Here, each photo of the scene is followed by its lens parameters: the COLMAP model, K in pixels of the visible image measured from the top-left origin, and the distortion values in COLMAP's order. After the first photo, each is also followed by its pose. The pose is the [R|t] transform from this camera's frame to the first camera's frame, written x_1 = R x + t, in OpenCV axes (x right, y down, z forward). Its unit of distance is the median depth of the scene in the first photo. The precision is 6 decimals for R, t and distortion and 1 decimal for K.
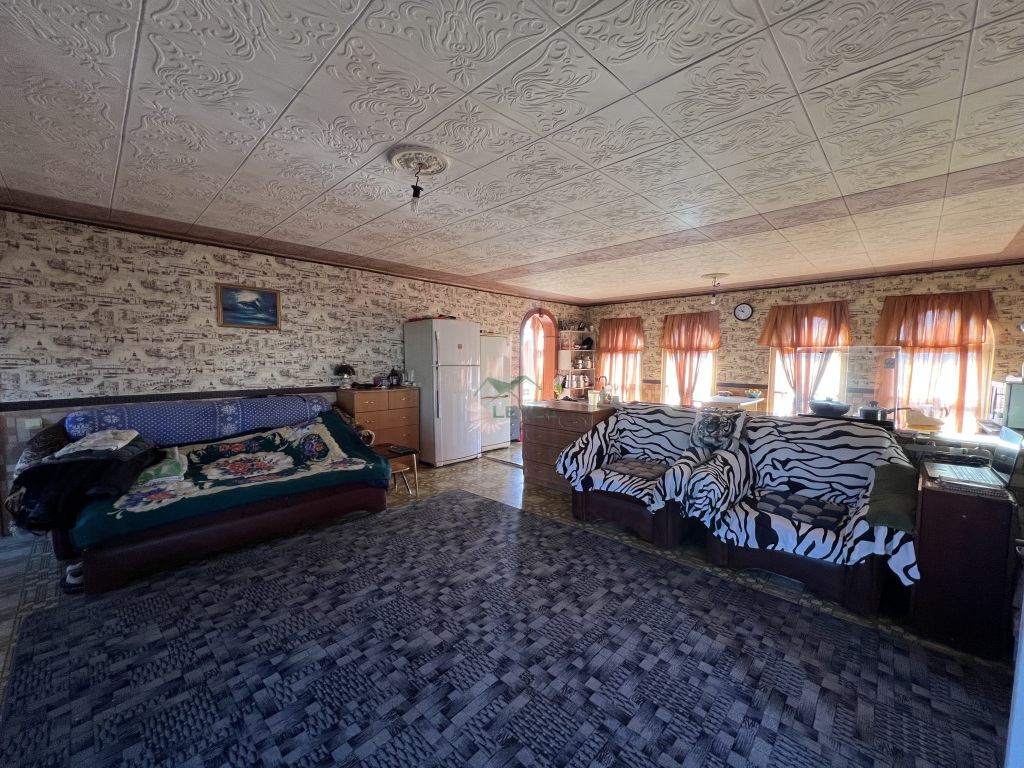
lens RADIAL K [[410.7, 0, 511.6], [0, 410.7, 388.9], [0, 0, 1]] dist [-0.002338, 0.000761]
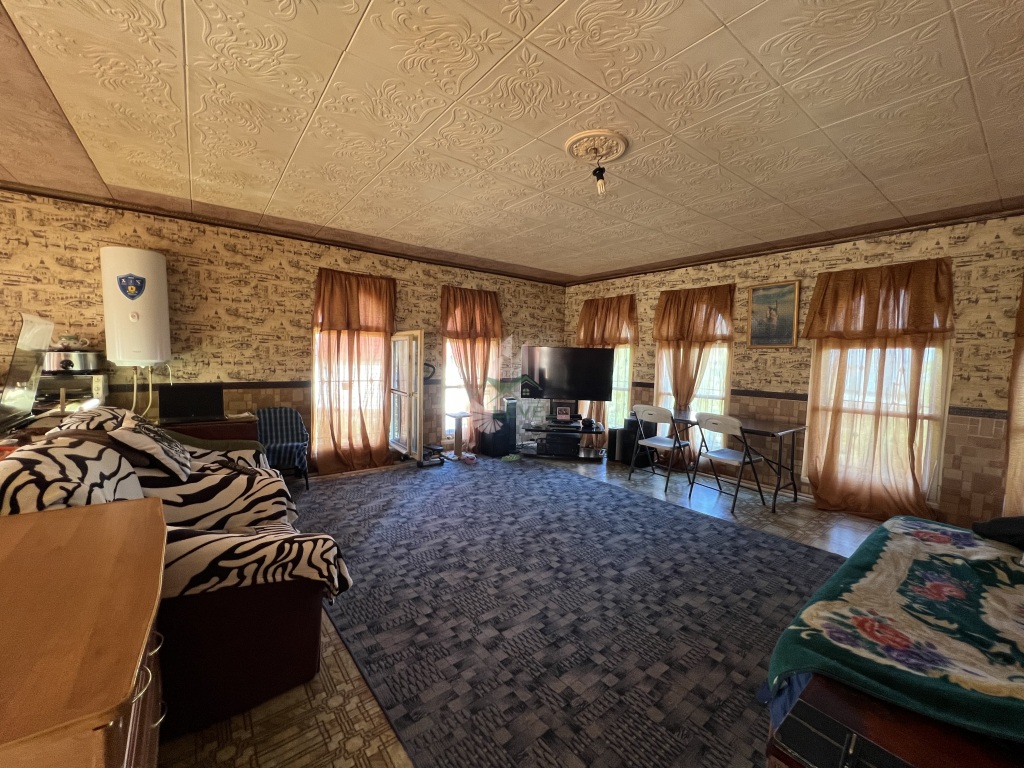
lens RADIAL K [[410.7, 0, 512.0], [0, 410.7, 389.4], [0, 0, 1]] dist [-0.002338, 0.000761]
pose [[-0.989761, -0.042317, 0.136315, -0.118459], [-0.020952, 0.987768, 0.154515, -0.085489], [-0.141186, 0.150077, -0.978541, 1.342742]]
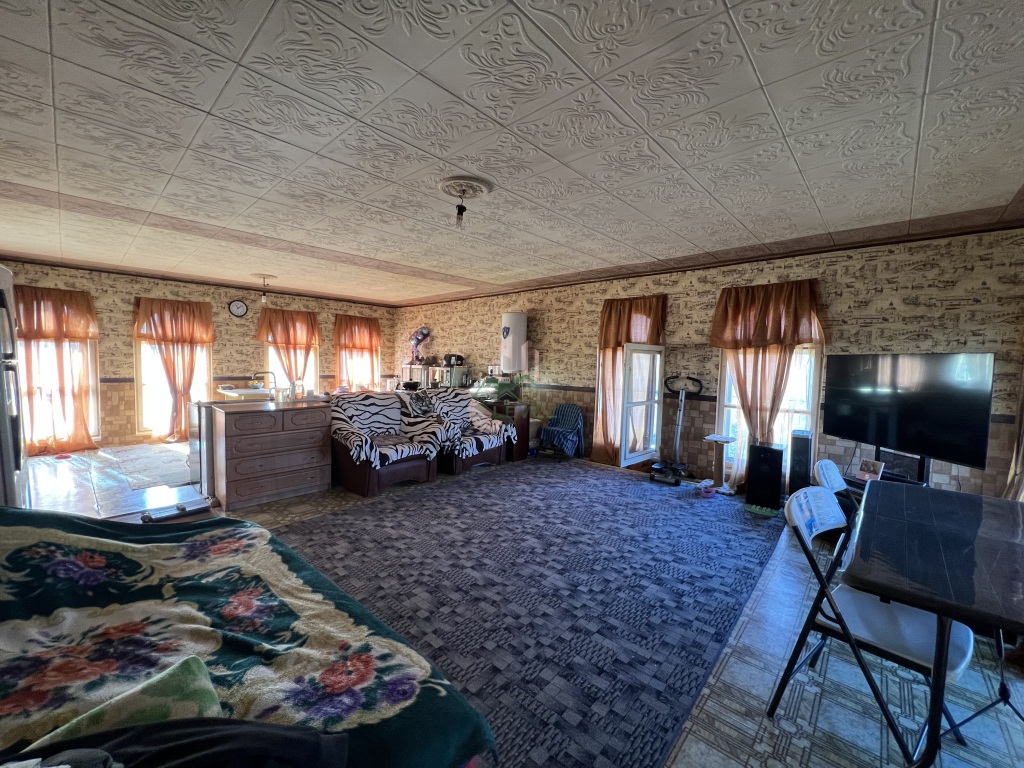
lens RADIAL K [[410.7, 0, 510.0], [0, 410.7, 389.6], [0, 0, 1]] dist [-0.002338, 0.000761]
pose [[-0.028404, -0.075836, 0.996716, -0.930397], [0.053481, 0.995575, 0.077274, -0.042650], [-0.998165, 0.055500, -0.024223, 0.603361]]
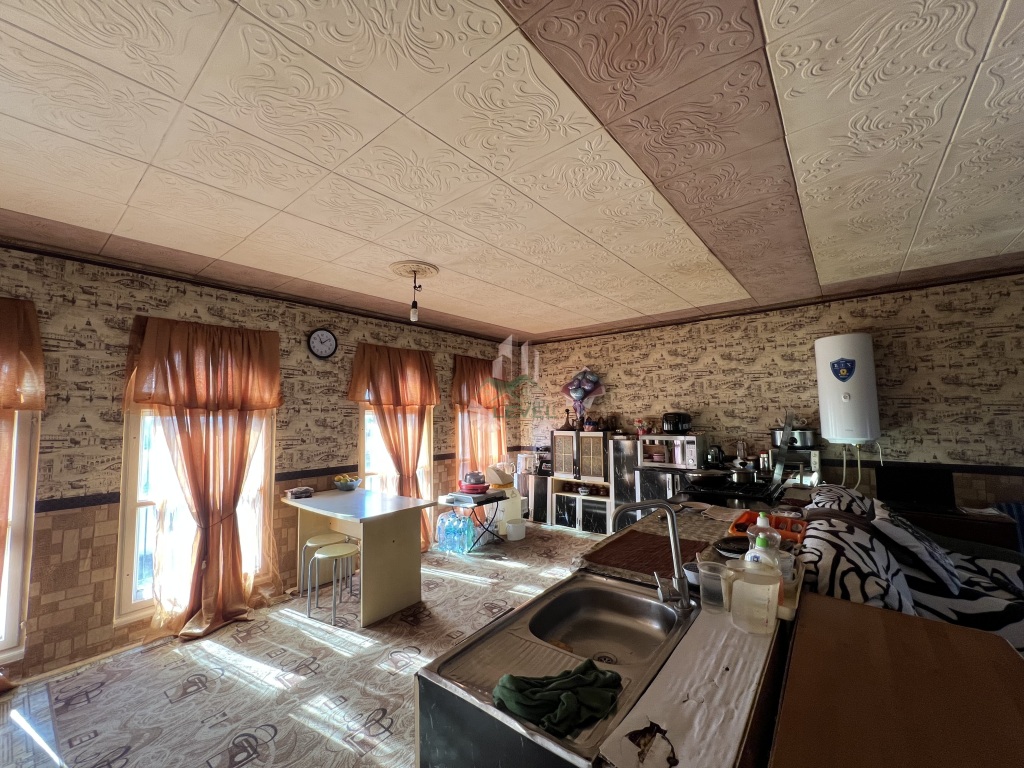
lens RADIAL K [[410.7, 0, 510.1], [0, 410.7, 389.2], [0, 0, 1]] dist [-0.002338, 0.000761]
pose [[-0.089918, 0.055246, 0.994416, -0.053122], [0.089300, 0.994886, -0.047197, -0.129305], [-0.991938, 0.084558, -0.094392, 1.420950]]
